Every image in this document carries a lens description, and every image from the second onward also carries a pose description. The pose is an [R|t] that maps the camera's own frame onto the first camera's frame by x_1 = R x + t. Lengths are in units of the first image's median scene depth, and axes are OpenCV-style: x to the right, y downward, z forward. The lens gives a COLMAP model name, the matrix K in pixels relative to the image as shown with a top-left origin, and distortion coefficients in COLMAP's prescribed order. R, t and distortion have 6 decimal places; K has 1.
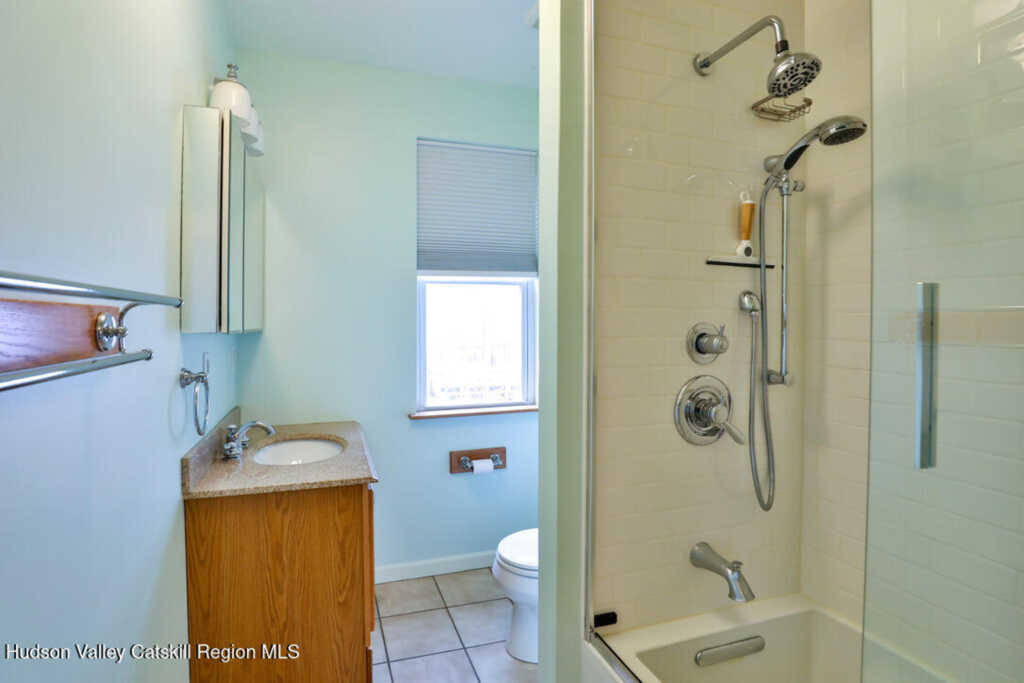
lens RADIAL K [[498.4, 0, 512.0], [0, 498.4, 341.5], [0, 0, 1]] dist [-0.030667, -0.000141]
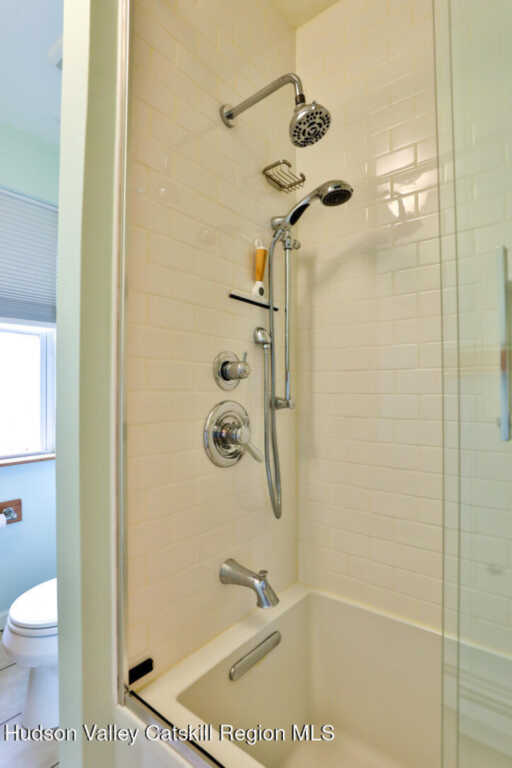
lens RADIAL K [[373.8, 0, 256.0], [0, 373.8, 384.0], [0, 0, 1]] dist [-0.030667, -0.000141]
pose [[0.855773, 0.005774, 0.517320, 0.019639], [0.024324, 0.998383, -0.051381, 0.075495], [-0.516780, 0.056554, 0.854248, 0.275588]]
